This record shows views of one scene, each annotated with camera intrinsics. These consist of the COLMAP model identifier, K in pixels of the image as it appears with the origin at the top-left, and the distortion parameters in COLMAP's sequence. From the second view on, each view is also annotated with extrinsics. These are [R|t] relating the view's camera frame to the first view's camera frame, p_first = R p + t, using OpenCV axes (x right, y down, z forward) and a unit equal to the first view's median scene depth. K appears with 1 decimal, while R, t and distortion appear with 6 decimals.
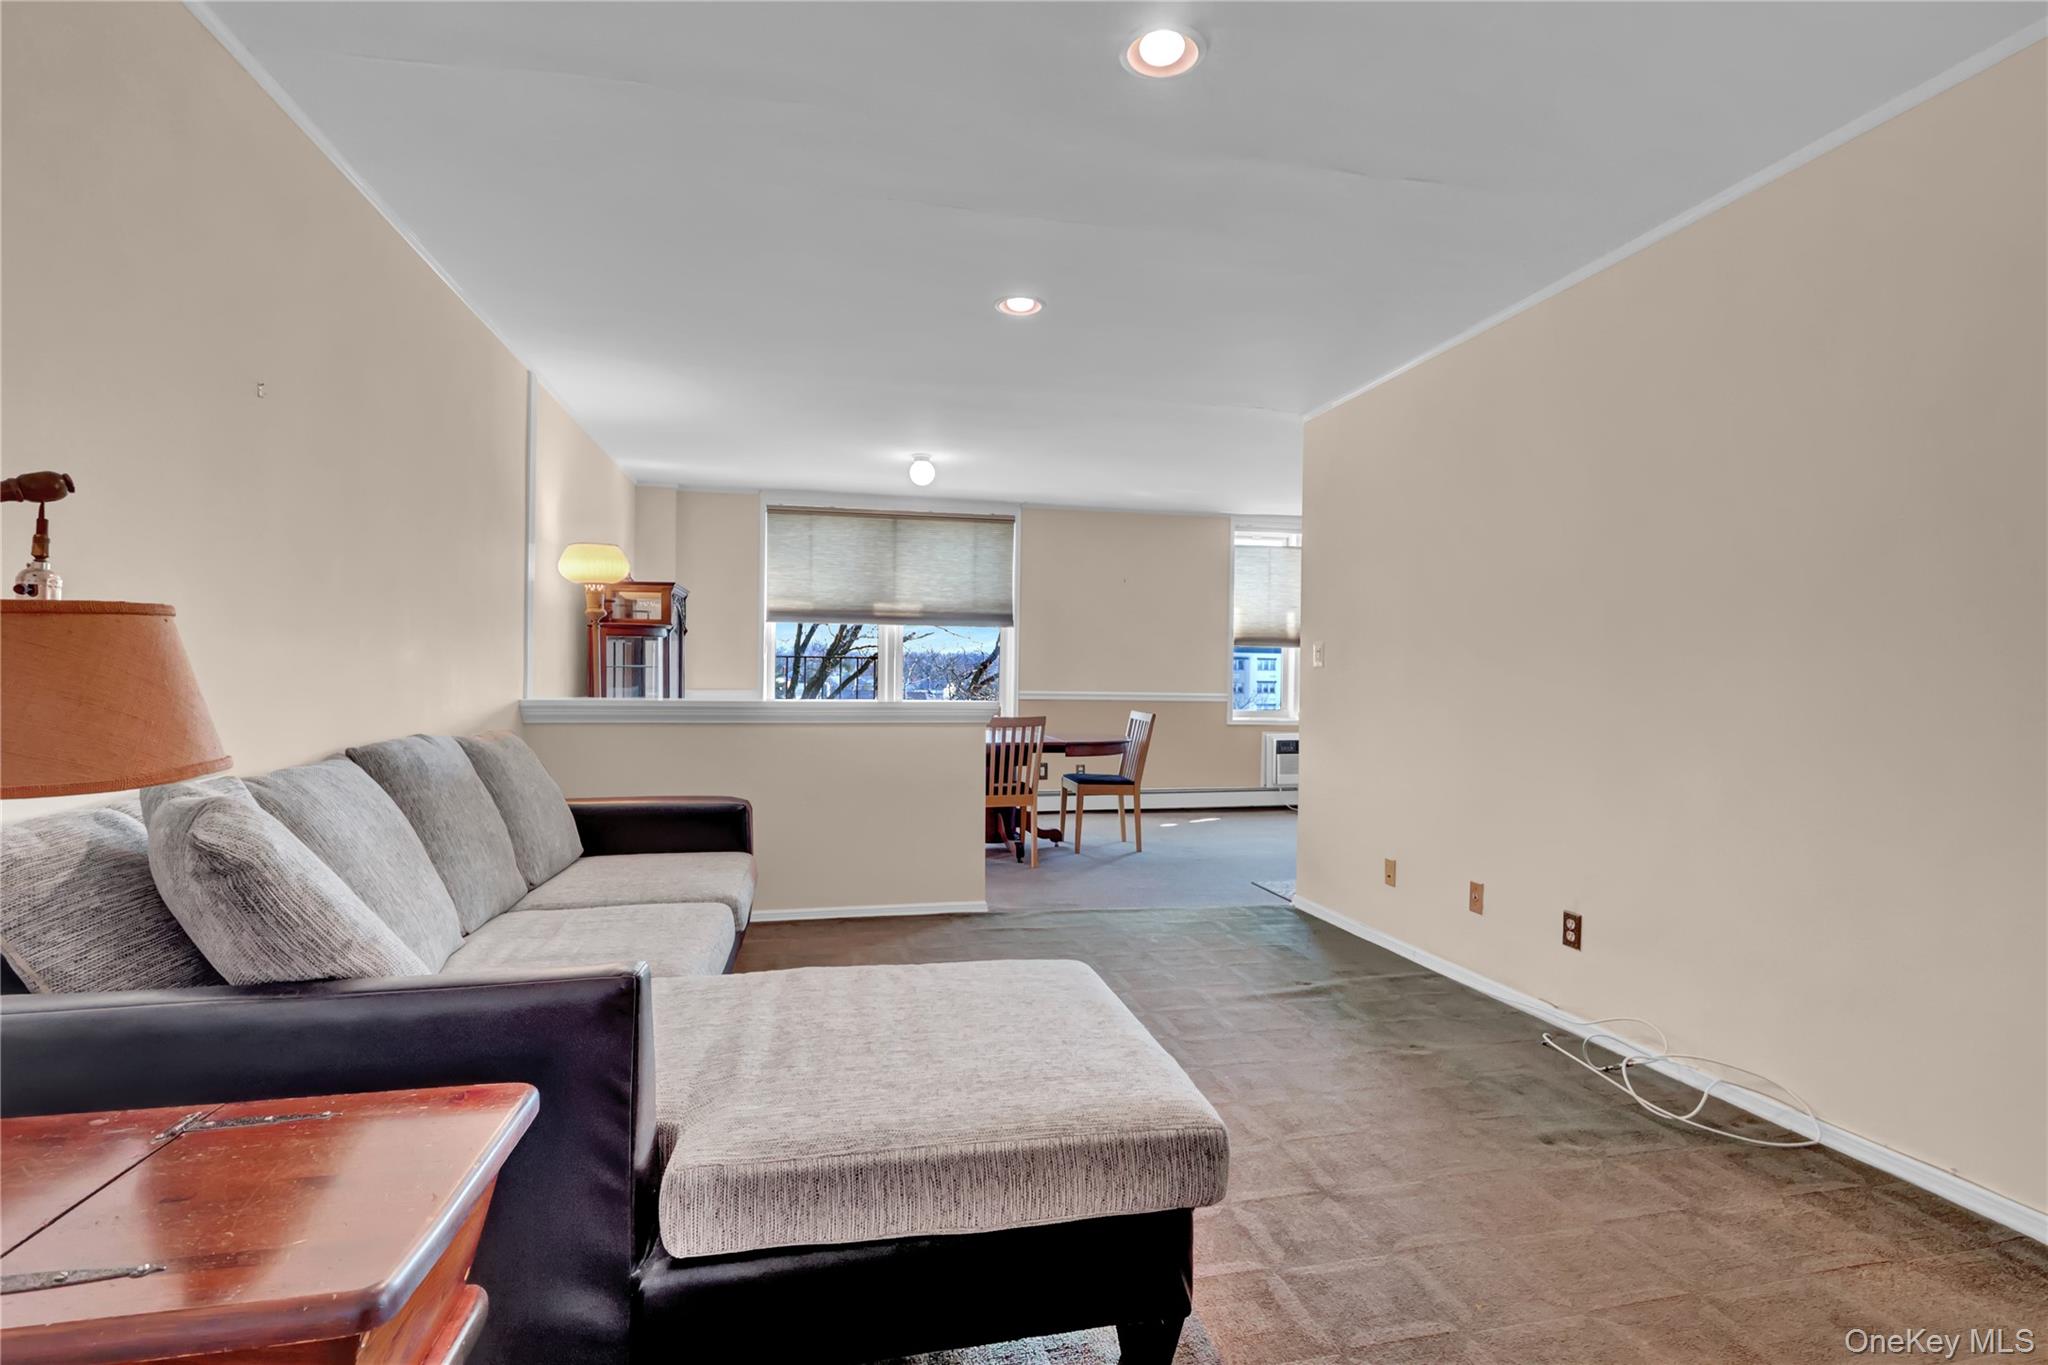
lens RADIAL K [[930.1, 0, 997.6], [0, 930.1, 684.7], [0, 0, 1]] dist [-0.000932, -0.000145]
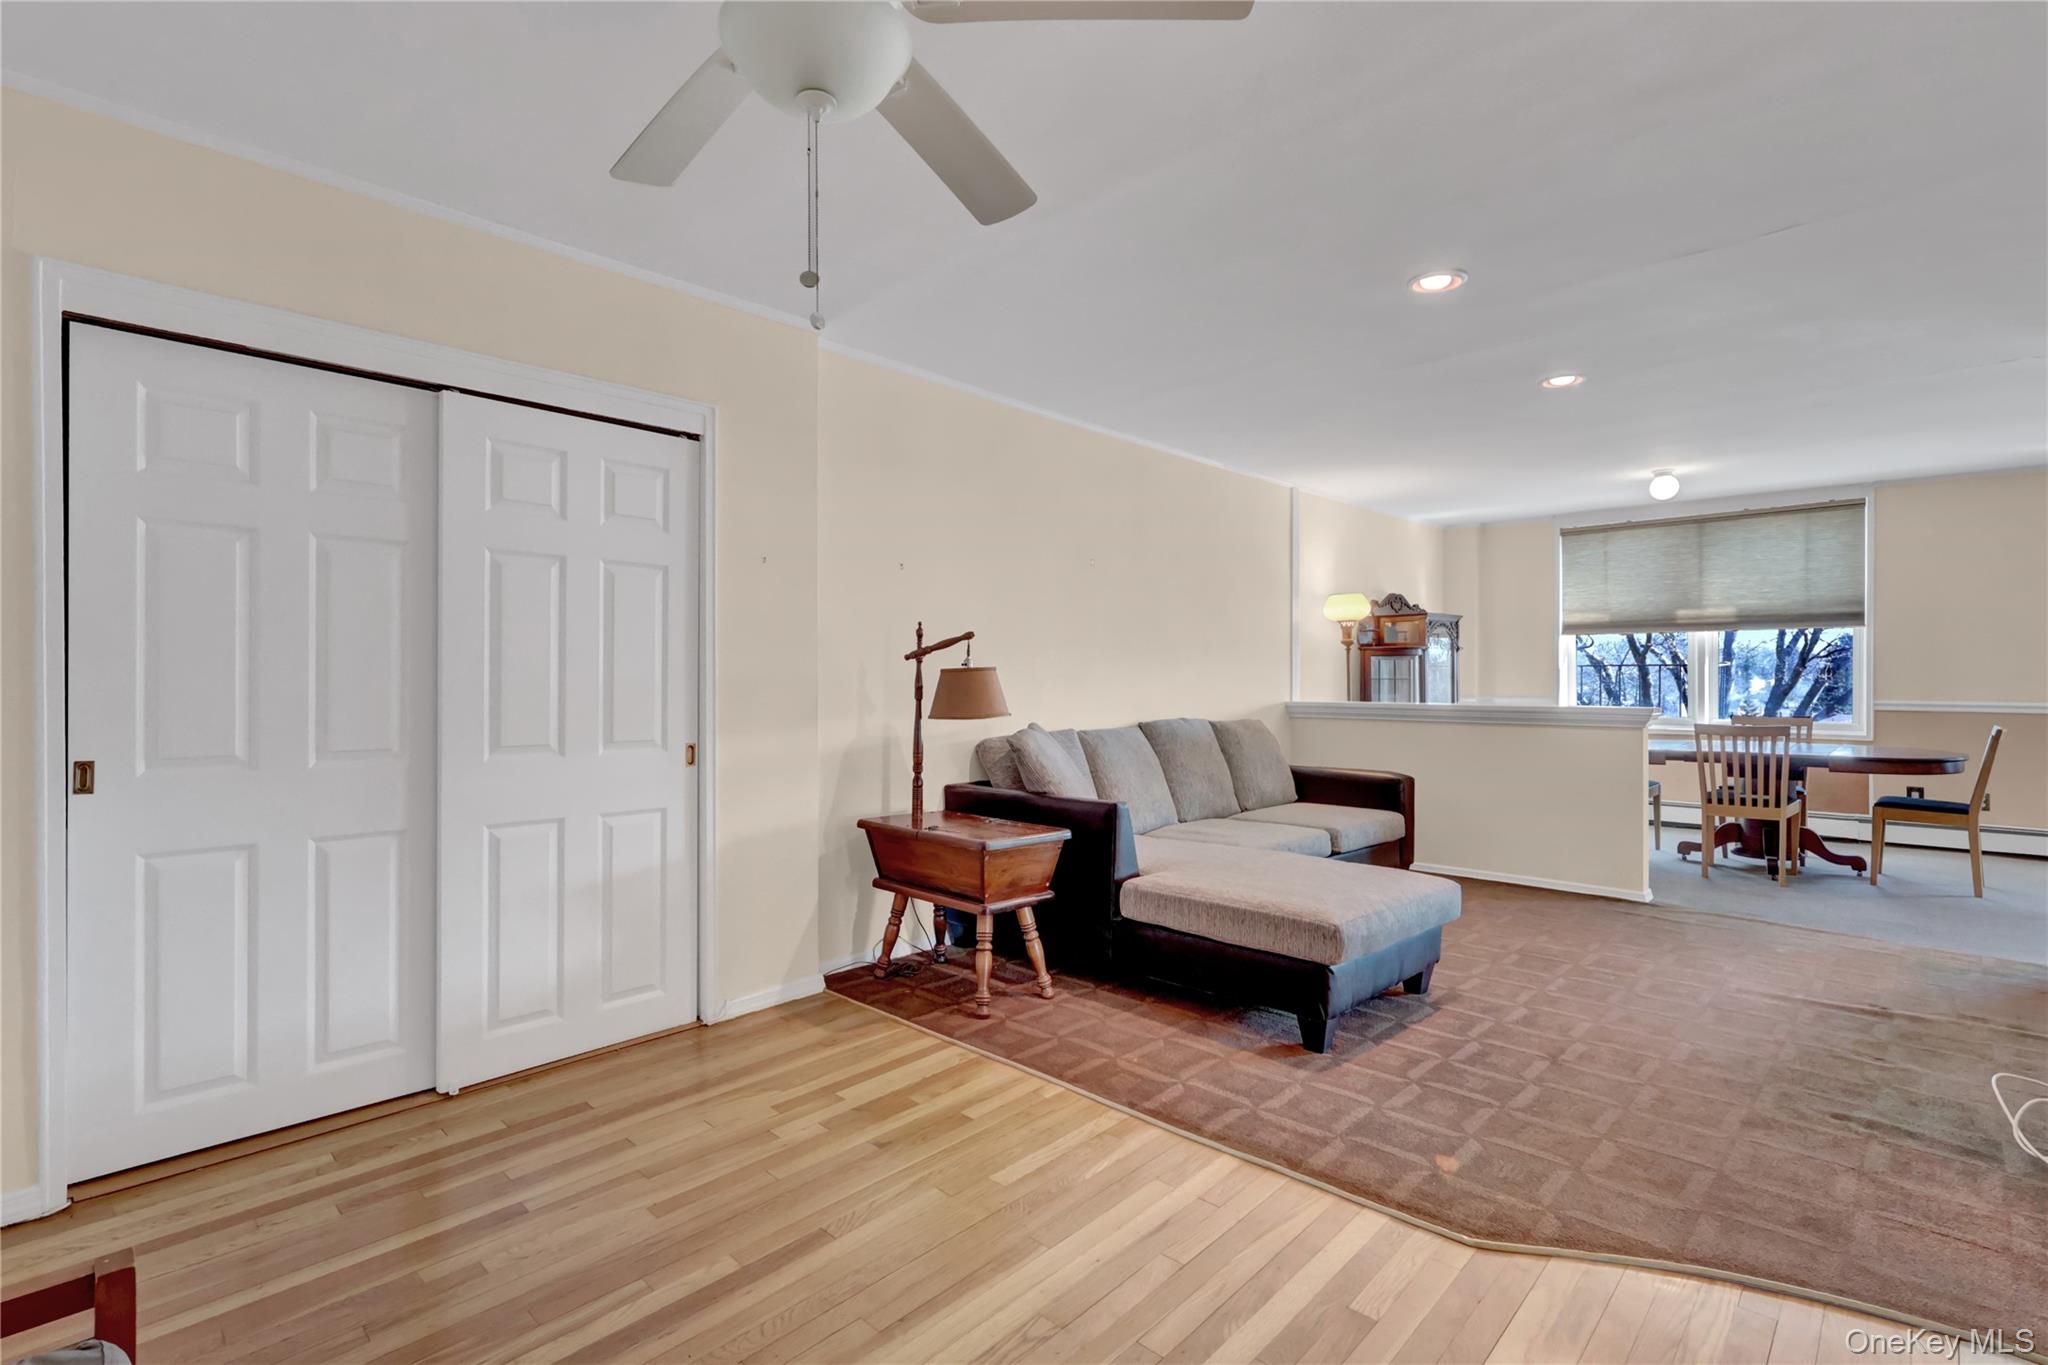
lens RADIAL K [[921.3, 0, 1059.7], [0, 921.3, 682.8], [0, 0, 1]] dist [-0.000737, 0.000088]
pose [[0.576712, -0.006498, -0.816922, 0.422597], [-0.002508, 0.999950, -0.009724, 0.000955], [0.816944, 0.007657, 0.576667, -0.156741]]
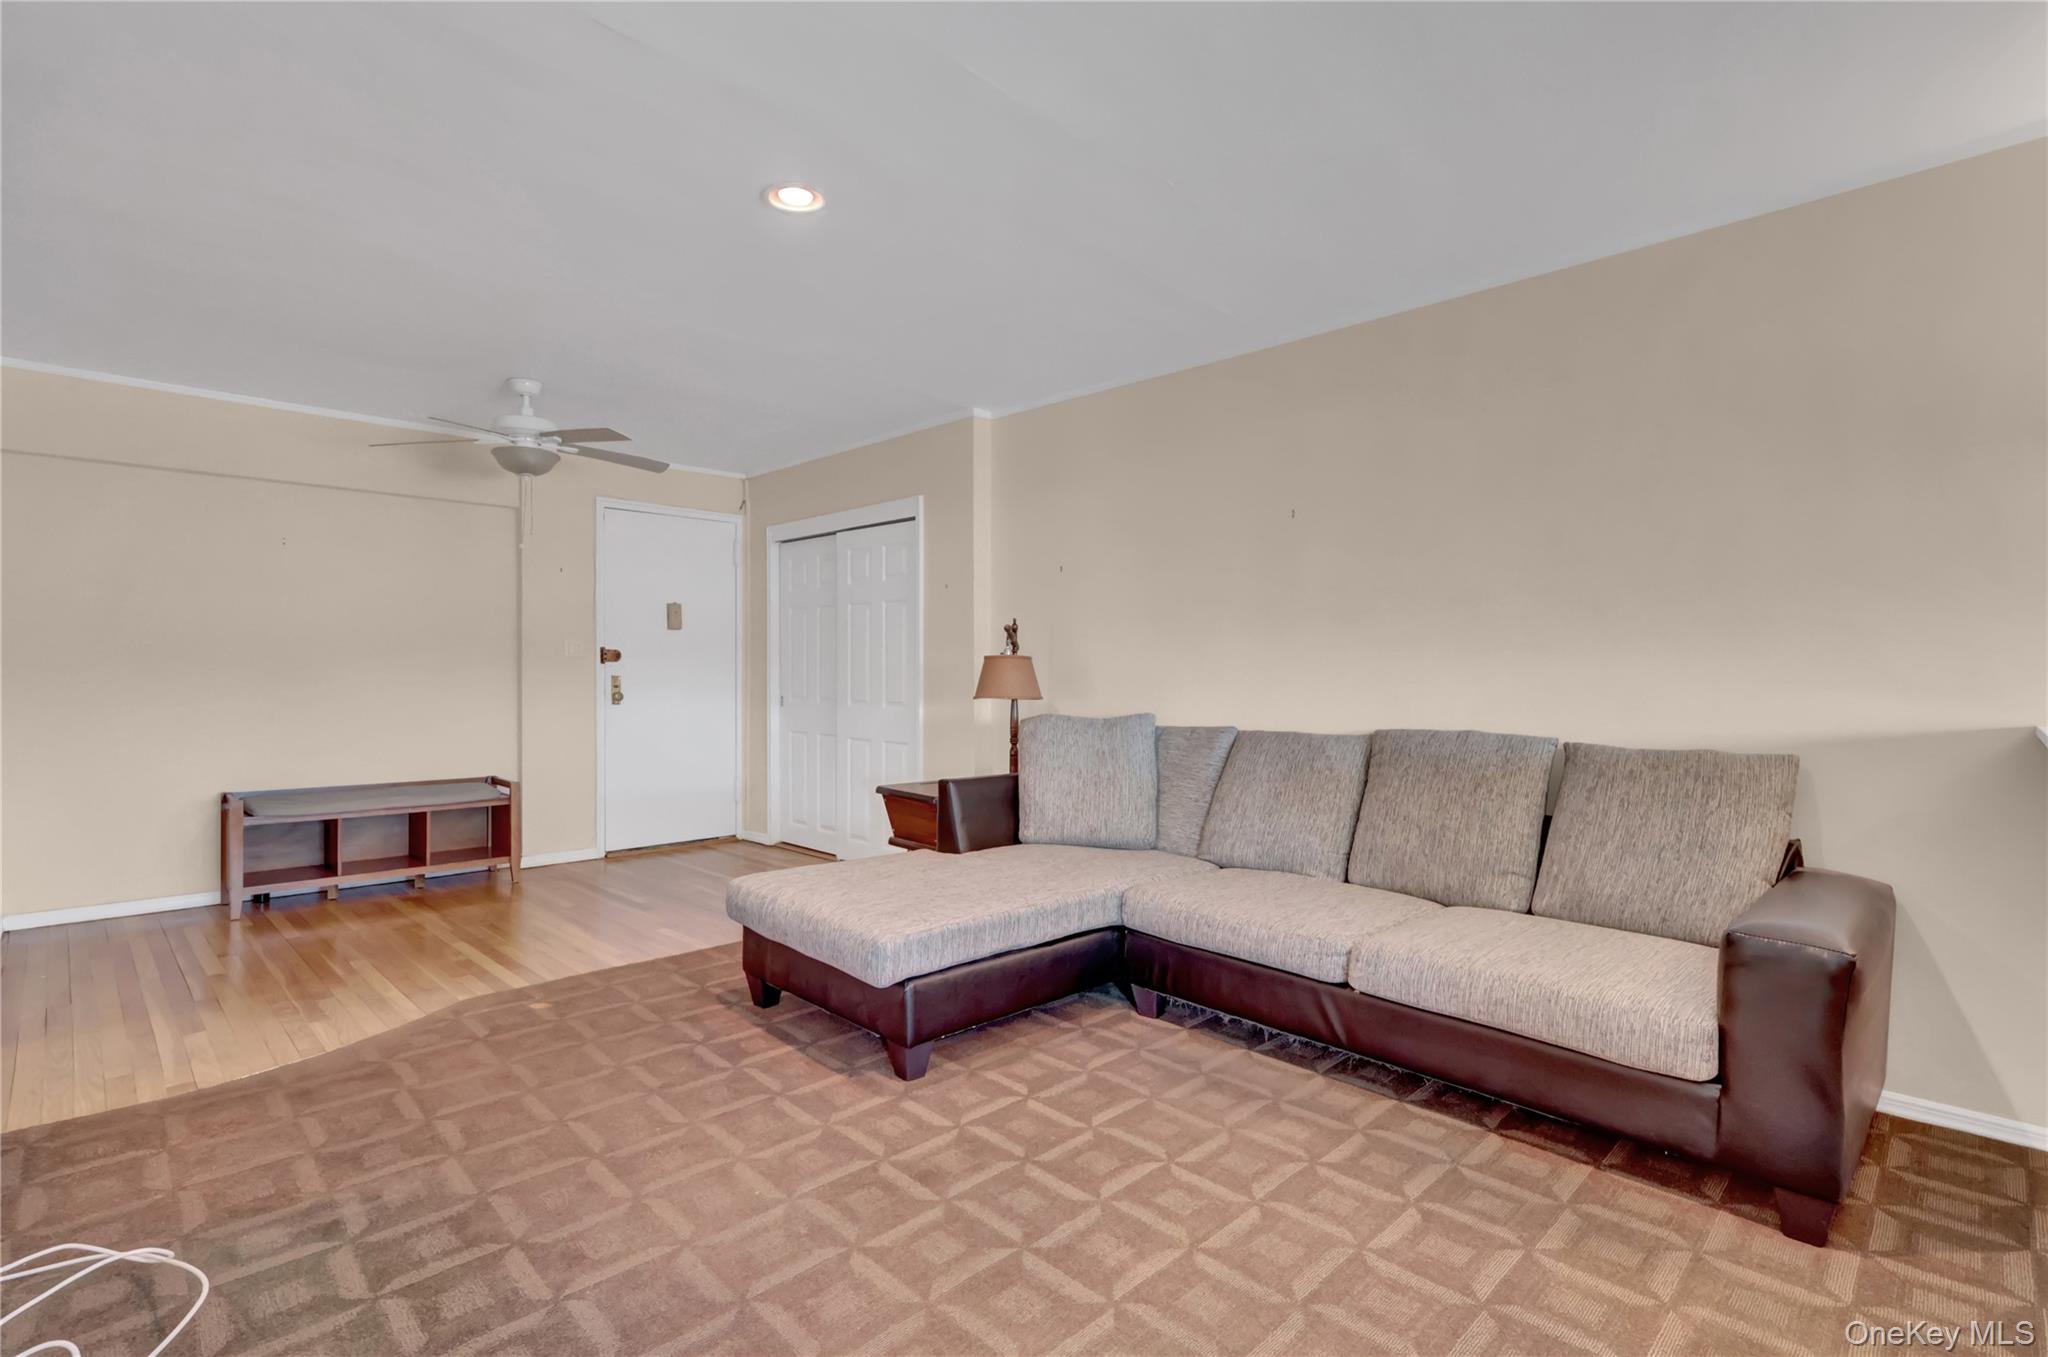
lens RADIAL K [[930.1, 0, 997.6], [0, 930.1, 680.7], [0, 0, 1]] dist [-0.000932, -0.000145]
pose [[-0.830381, -0.011272, -0.557082, 0.266997], [-0.019794, 0.999761, 0.009275, -0.003010], [0.556844, 0.018729, -0.830406, 0.900007]]
